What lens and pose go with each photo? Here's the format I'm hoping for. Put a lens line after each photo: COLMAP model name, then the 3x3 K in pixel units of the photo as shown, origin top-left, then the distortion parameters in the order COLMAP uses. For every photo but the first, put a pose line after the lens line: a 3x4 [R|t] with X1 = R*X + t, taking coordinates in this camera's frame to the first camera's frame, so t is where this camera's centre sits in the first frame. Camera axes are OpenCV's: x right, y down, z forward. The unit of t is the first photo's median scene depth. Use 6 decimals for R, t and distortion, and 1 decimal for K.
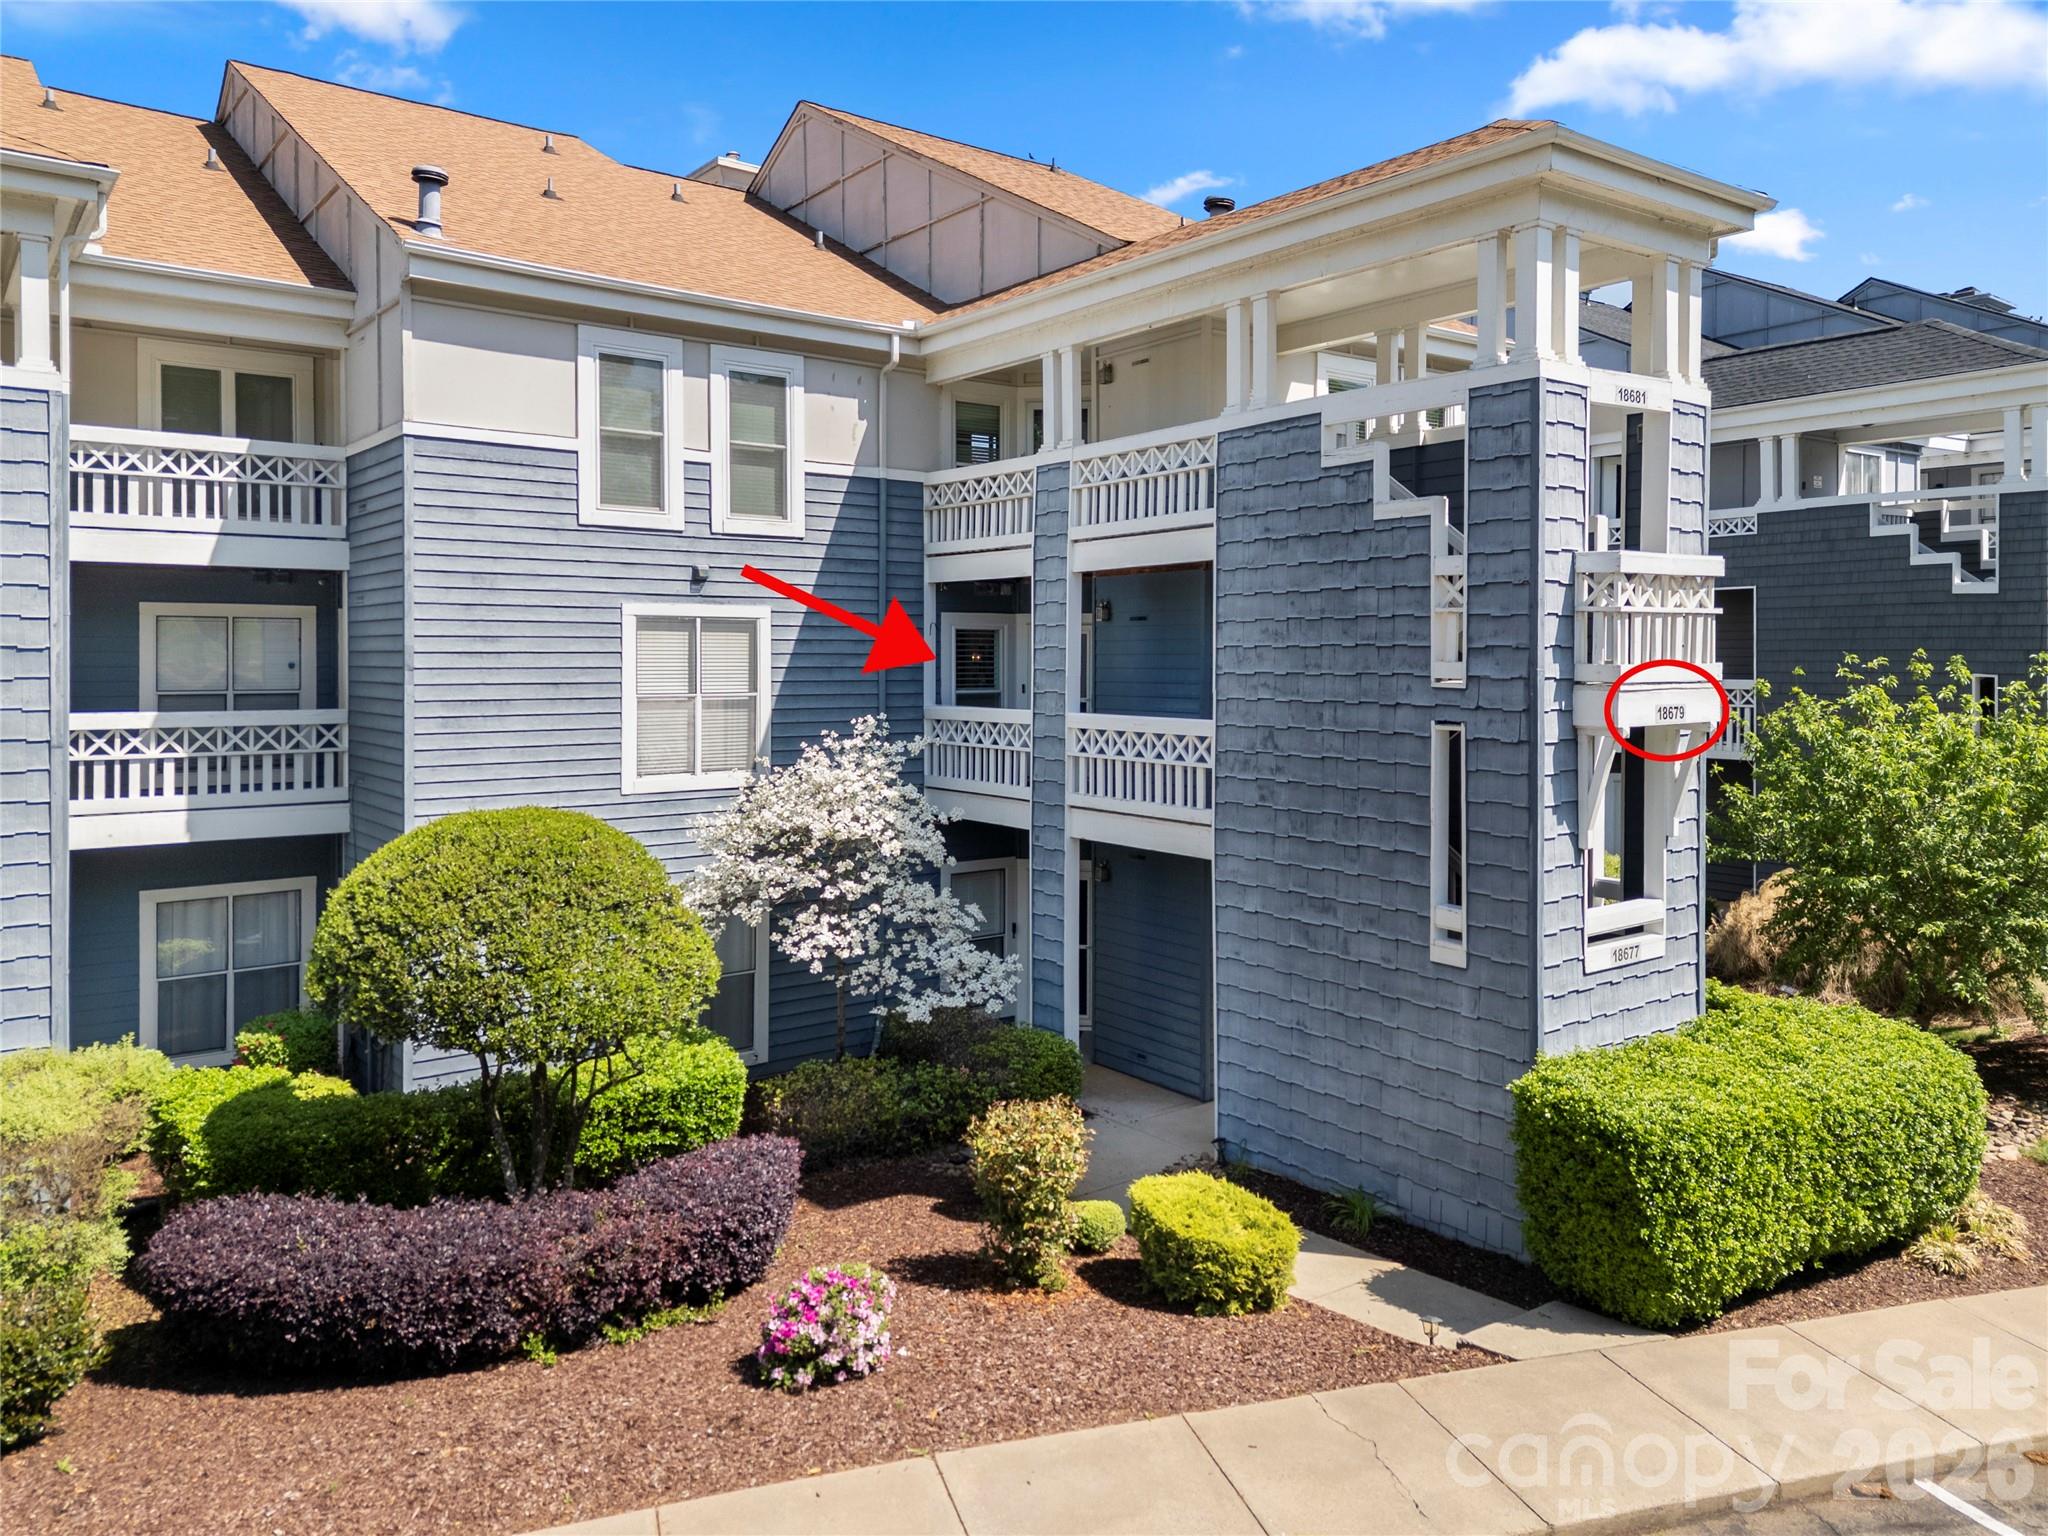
lens RADIAL K [[1399.2, 0, 1024.0], [0, 1399.2, 768.0], [0, 0, 1]] dist [0.082384, -0.081621]
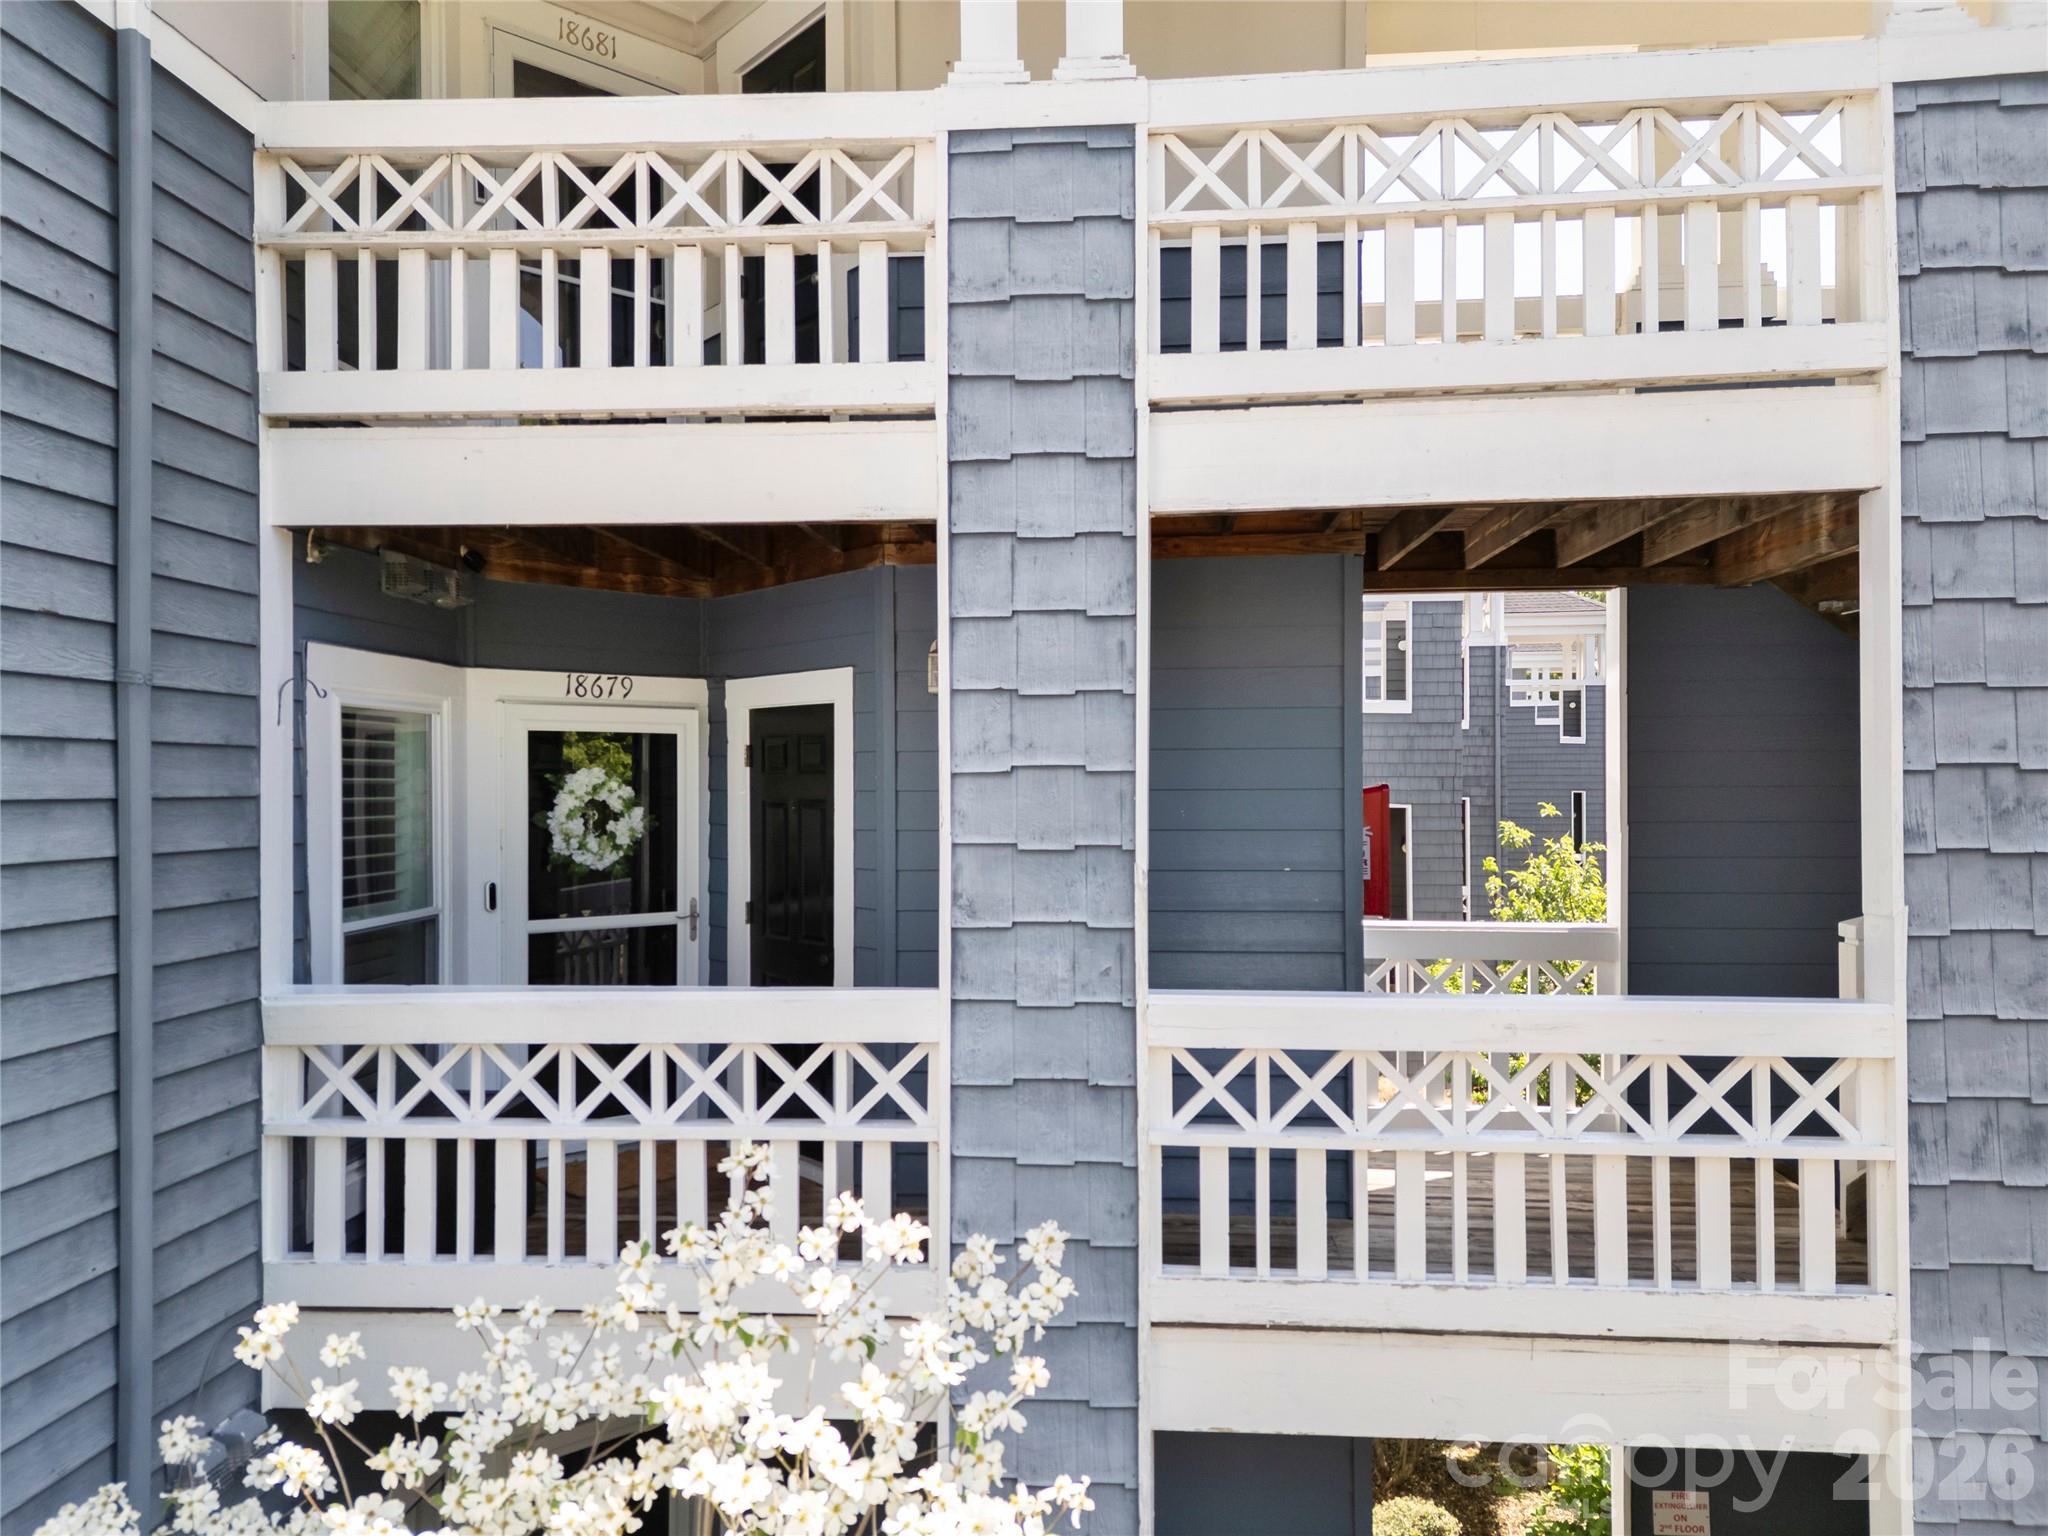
lens RADIAL K [[1399.2, 0, 1024.0], [0, 1399.2, 768.0], [0, 0, 1]] dist [0.082384, -0.081621]
pose [[0.662195, 0.006861, 0.749300, -0.179462], [0.066707, 0.995448, -0.068067, -0.061620], [-0.746357, 0.095057, 0.658723, 0.750118]]
